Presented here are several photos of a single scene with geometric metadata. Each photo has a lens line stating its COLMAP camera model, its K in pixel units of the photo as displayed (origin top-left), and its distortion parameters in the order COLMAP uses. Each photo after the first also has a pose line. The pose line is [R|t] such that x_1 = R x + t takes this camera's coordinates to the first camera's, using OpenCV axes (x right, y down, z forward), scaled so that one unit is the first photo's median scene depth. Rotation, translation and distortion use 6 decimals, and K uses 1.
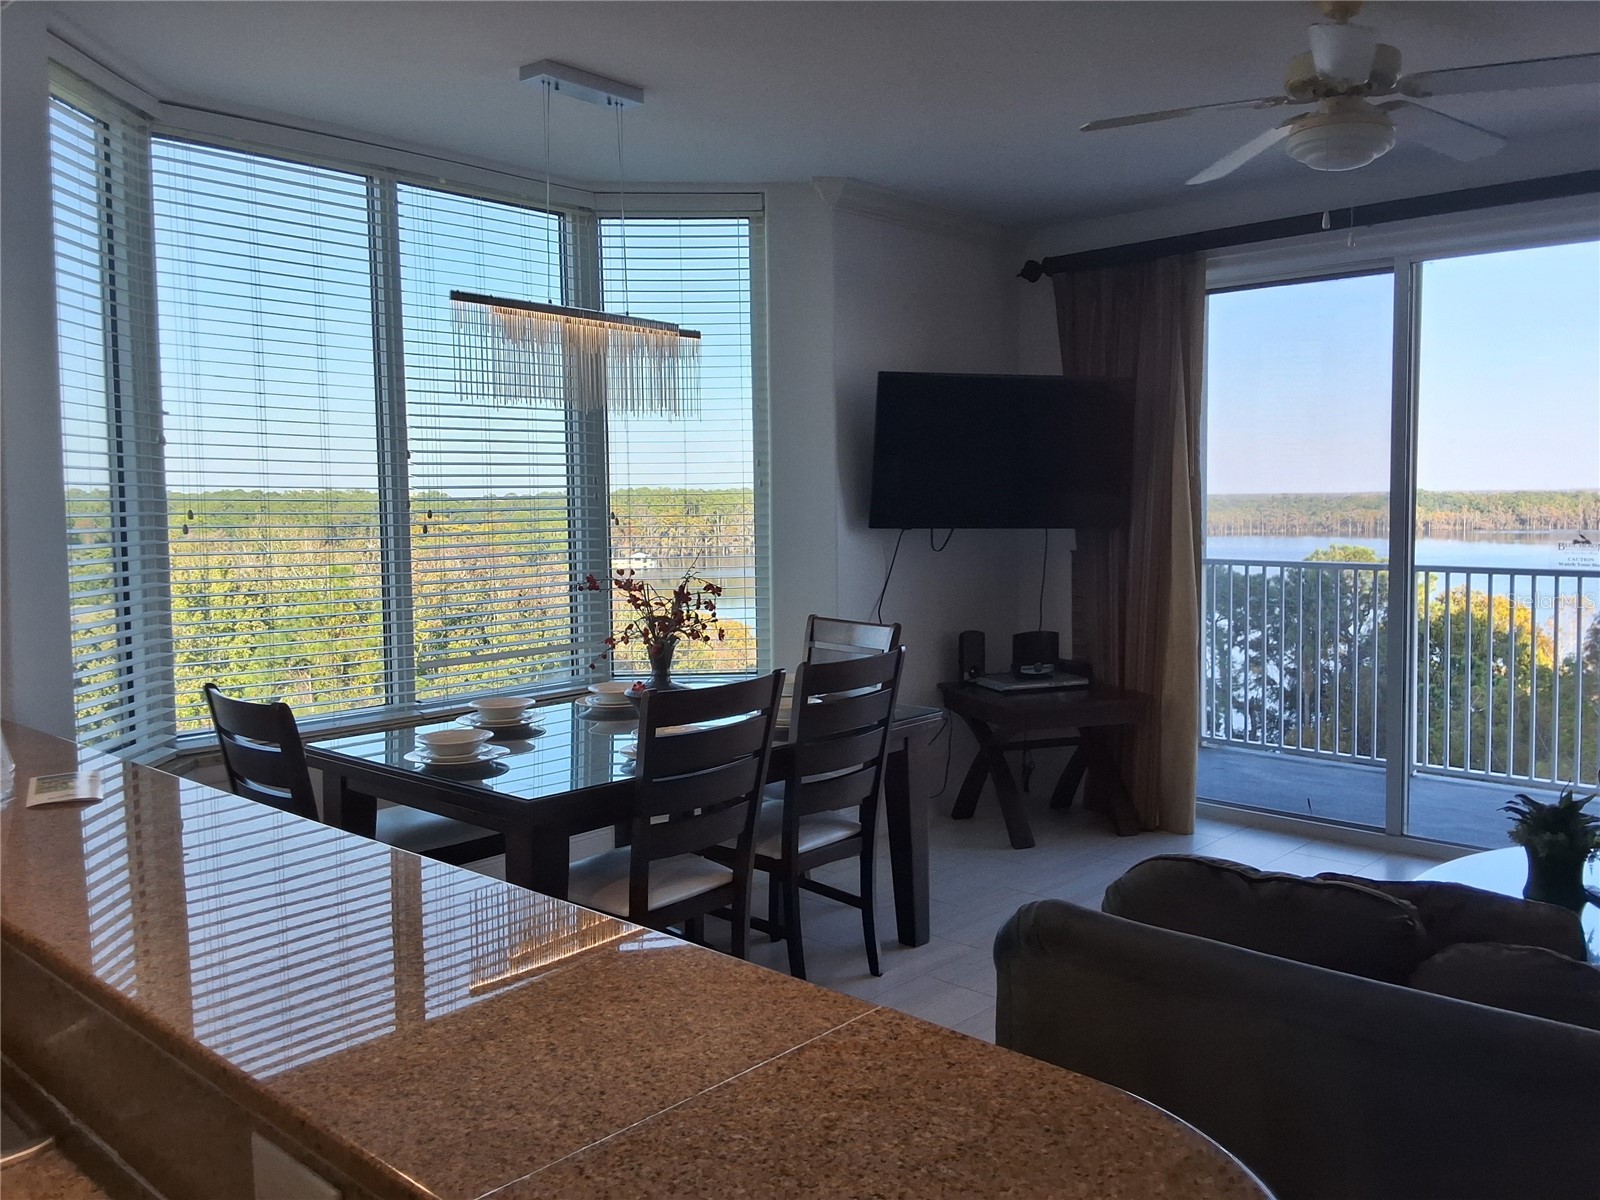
lens RADIAL K [[1312.1, 0, 810.8], [0, 1312.1, 573.9], [0, 0, 1]] dist [0.131251, -0.204131]
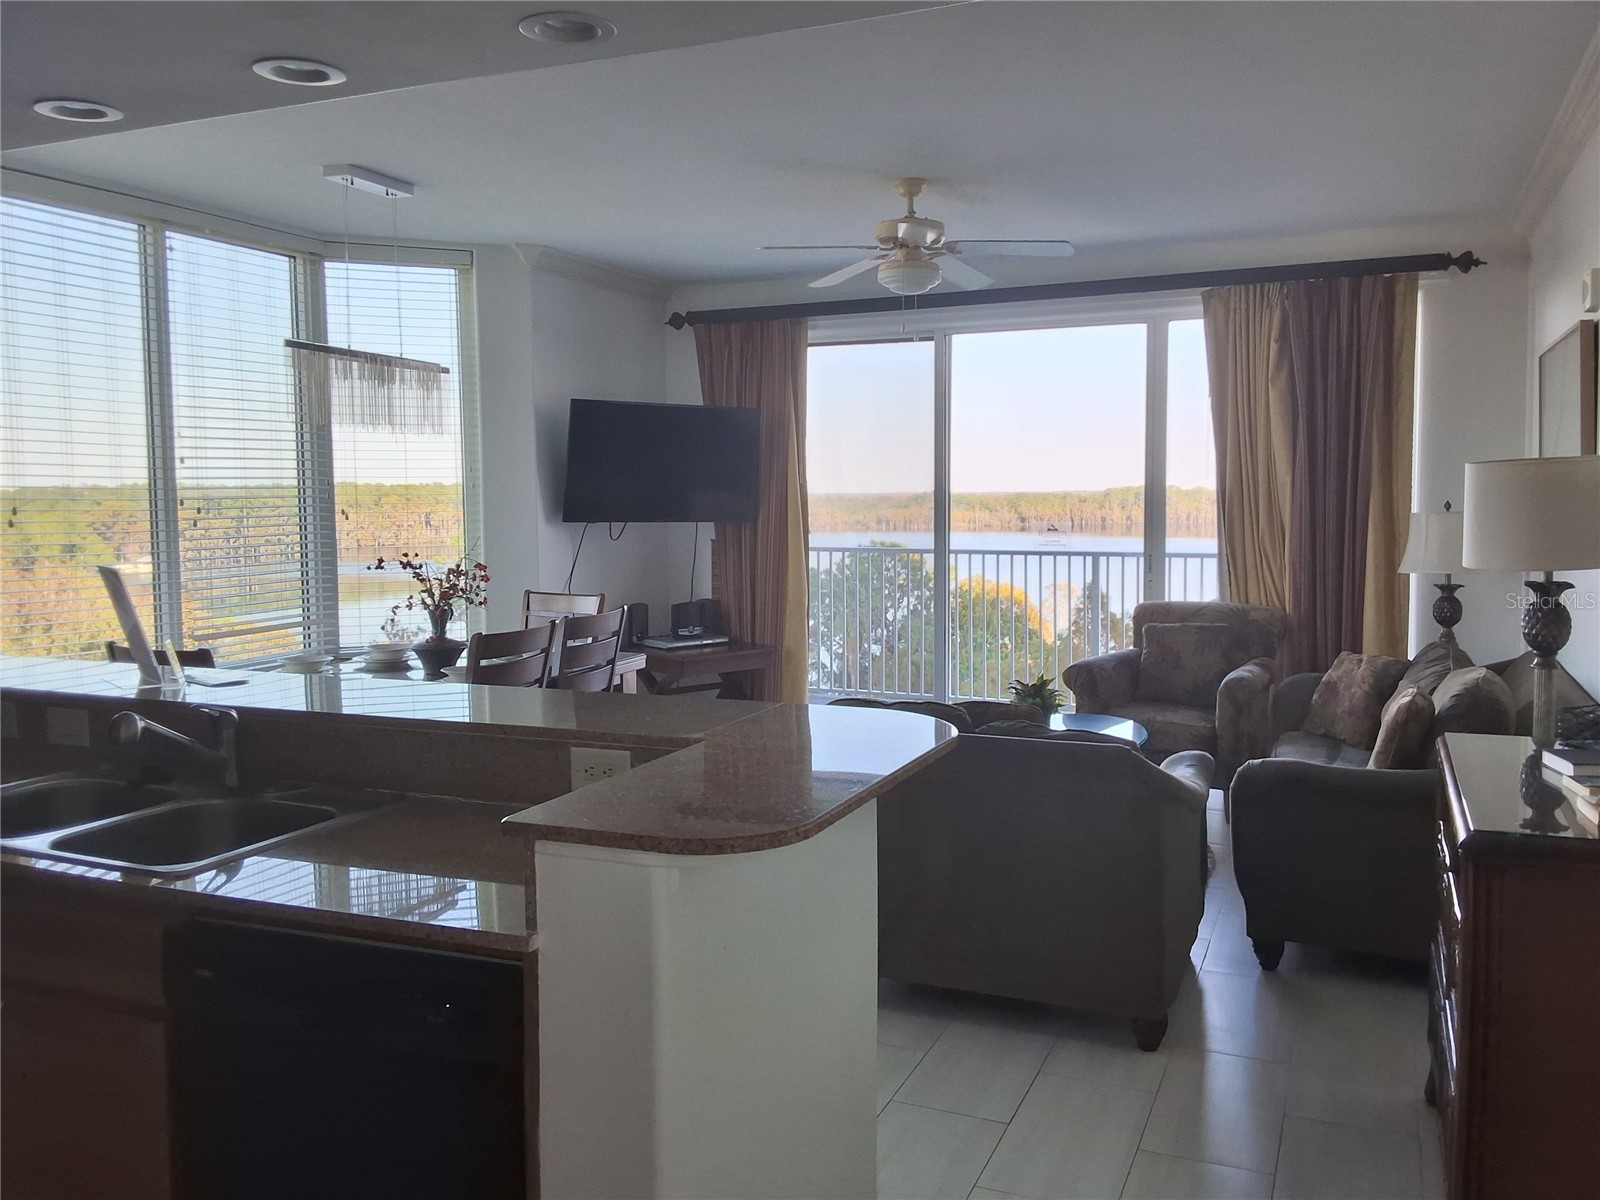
lens RADIAL K [[1312.1, 0, 810.8], [0, 1312.1, 573.9], [0, 0, 1]] dist [0.131251, -0.204131]
pose [[0.946491, -0.016215, 0.322322, -0.136309], [0.015844, 0.999867, 0.003773, 0.013700], [-0.322340, 0.001535, 0.946623, -0.268686]]
